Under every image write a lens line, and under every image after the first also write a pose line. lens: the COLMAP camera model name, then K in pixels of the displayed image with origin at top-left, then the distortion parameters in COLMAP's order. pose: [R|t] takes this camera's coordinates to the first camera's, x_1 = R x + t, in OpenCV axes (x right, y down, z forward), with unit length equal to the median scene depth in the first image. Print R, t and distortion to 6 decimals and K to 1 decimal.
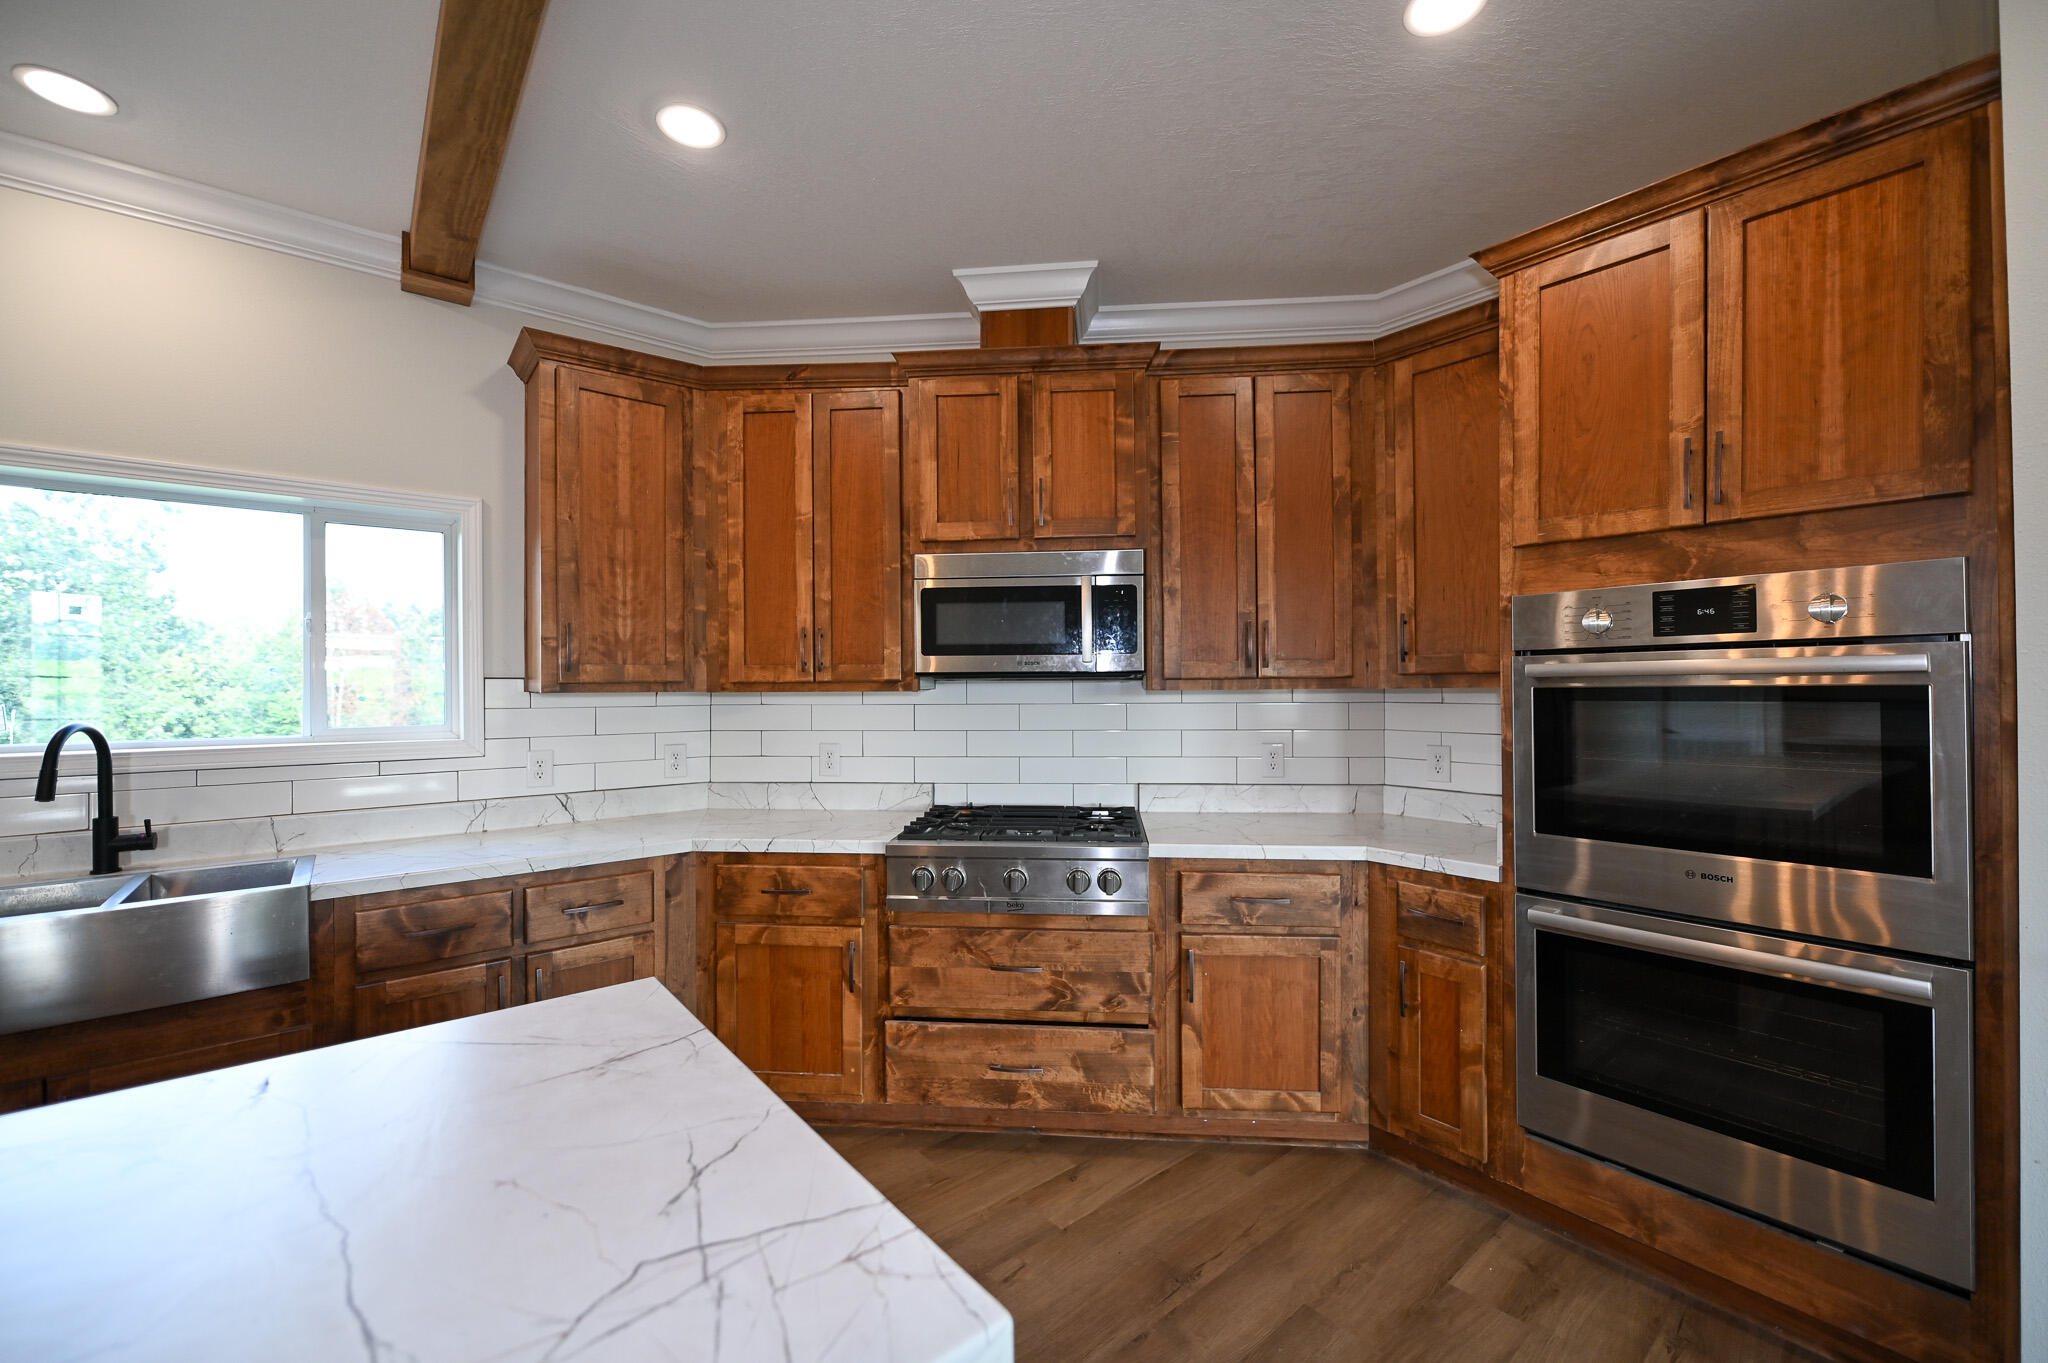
lens RADIAL K [[811.3, 0, 1031.7], [0, 811.3, 682.3], [0, 0, 1]] dist [-0.007176, -0.000435]
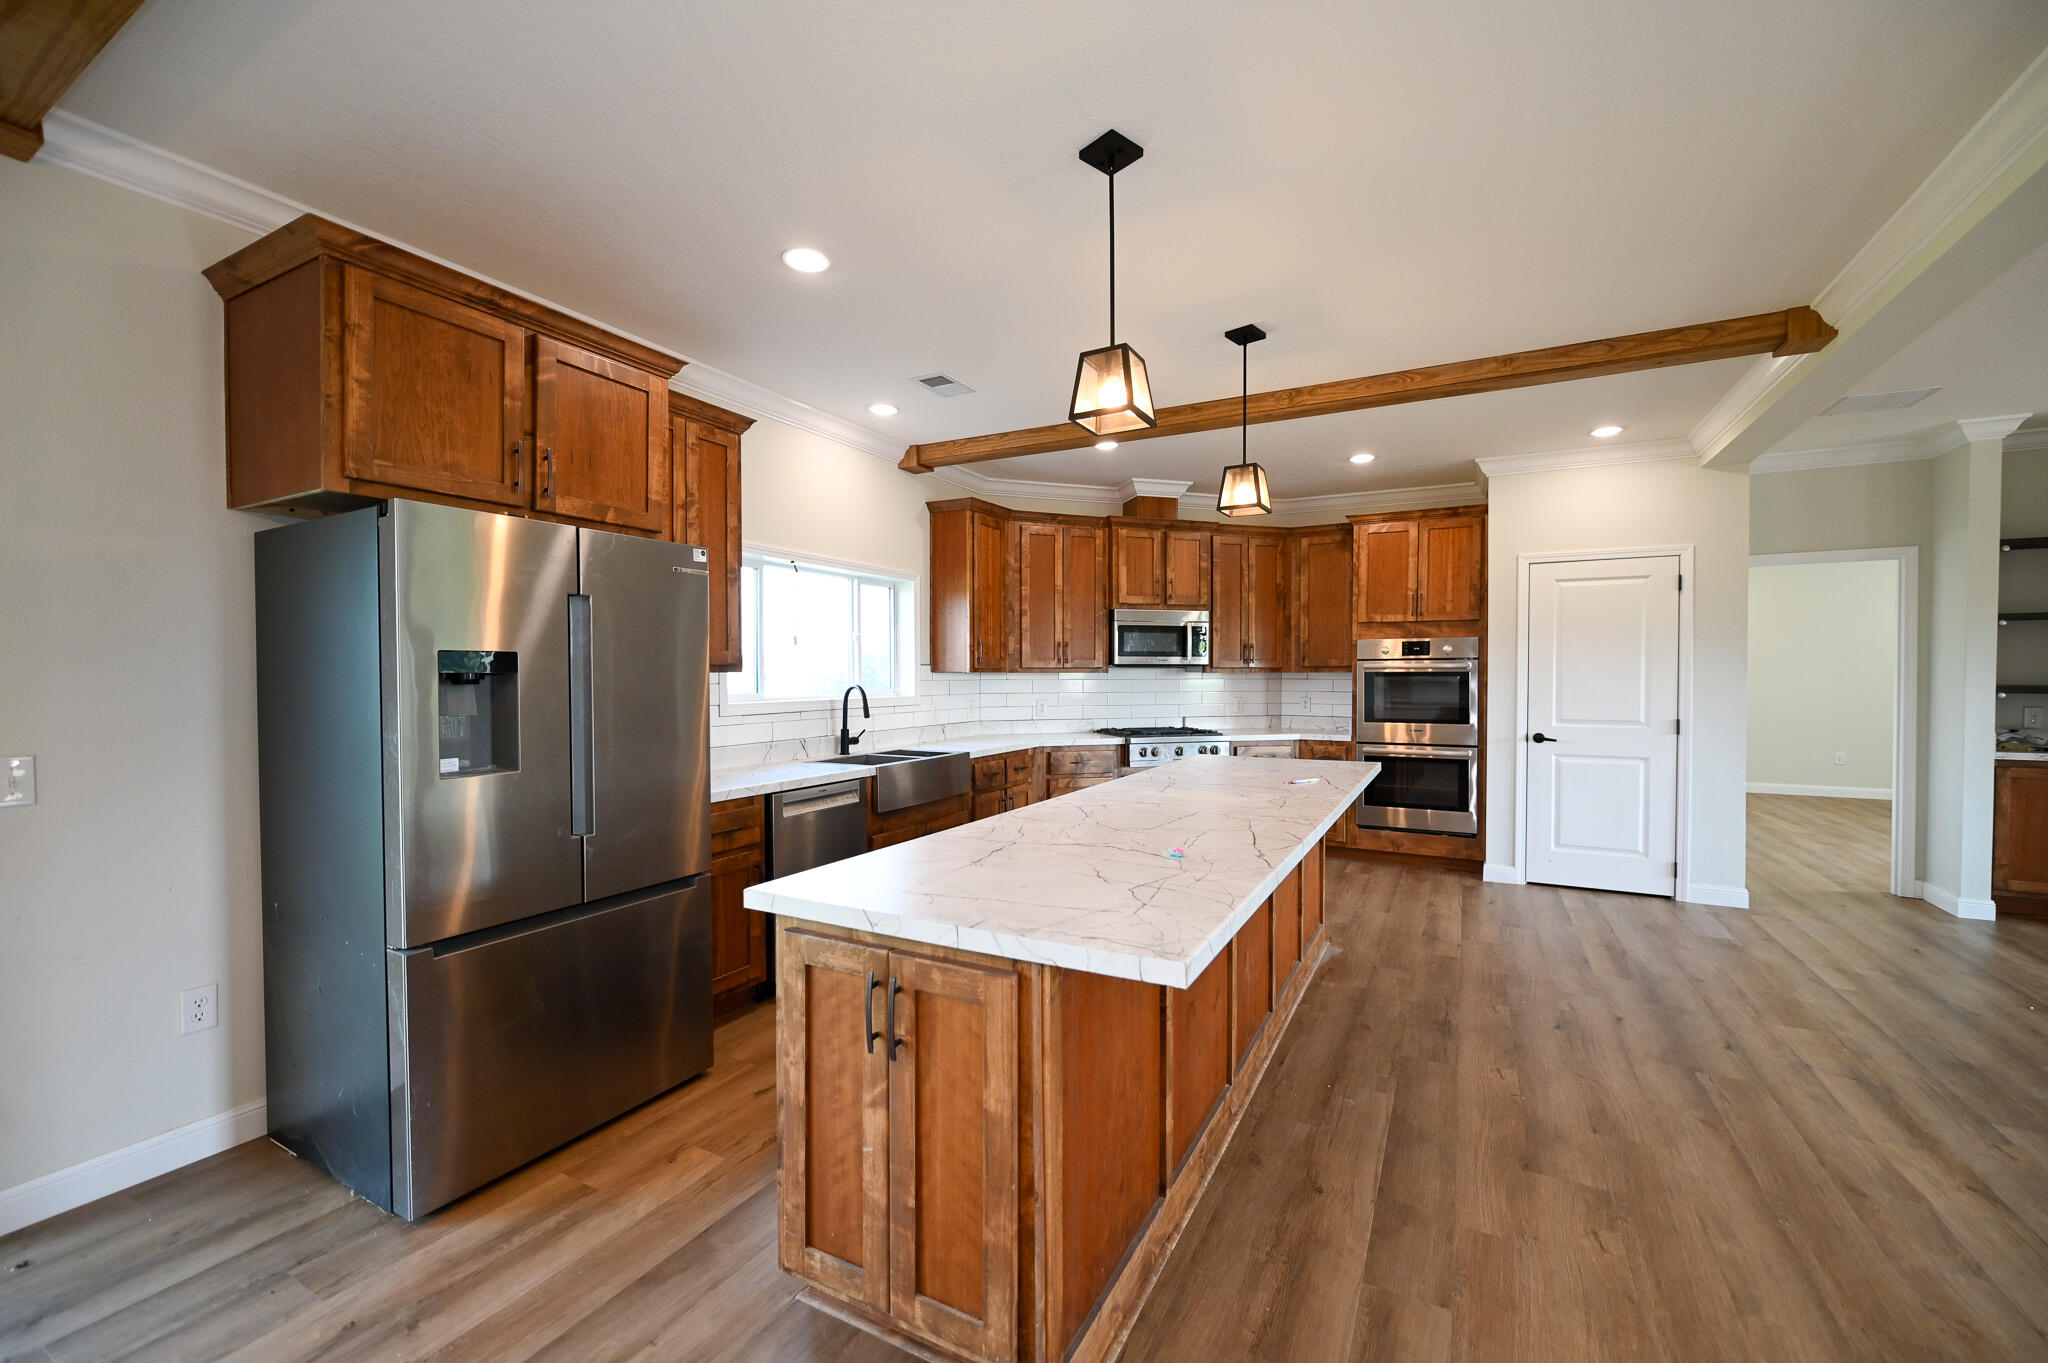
lens RADIAL K [[811.3, 0, 1031.7], [0, 811.3, 682.3], [0, 0, 1]] dist [-0.007176, -0.000435]
pose [[0.929260, 0.000880, 0.369426, -1.189658], [-0.007240, 0.999848, 0.015832, 0.004486], [-0.369356, -0.017386, 0.929125, -0.957042]]
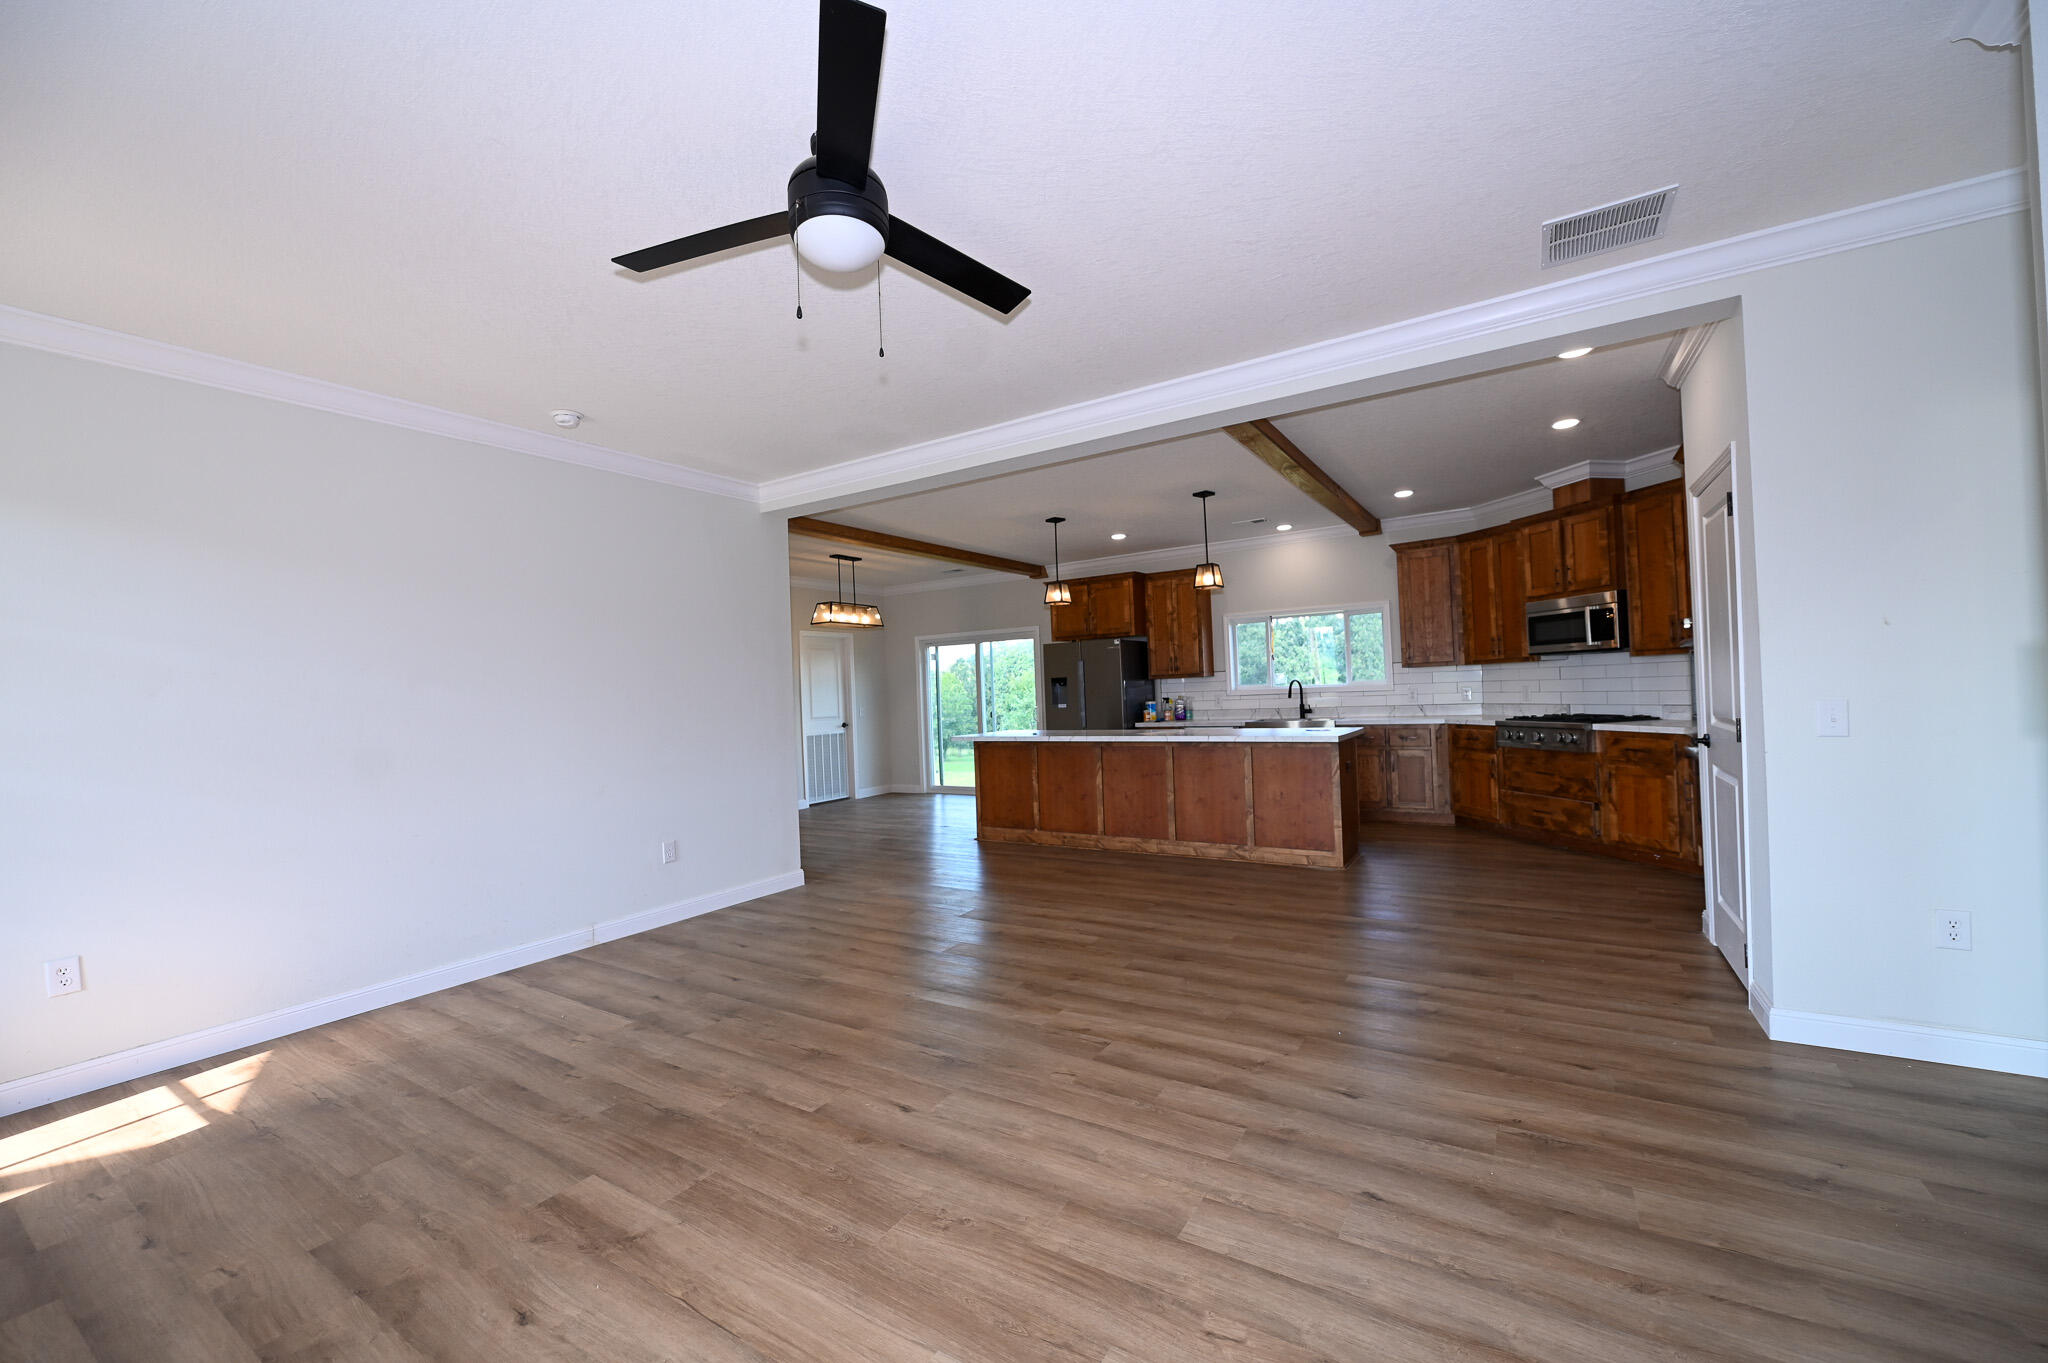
lens RADIAL K [[811.3, 0, 1031.7], [0, 811.3, 682.3], [0, 0, 1]] dist [-0.007176, -0.000435]
pose [[0.309890, -0.016313, -0.950632, 1.690462], [0.045346, 0.998969, -0.002360, 0.011688], [0.949690, -0.042376, 0.310310, -1.129560]]
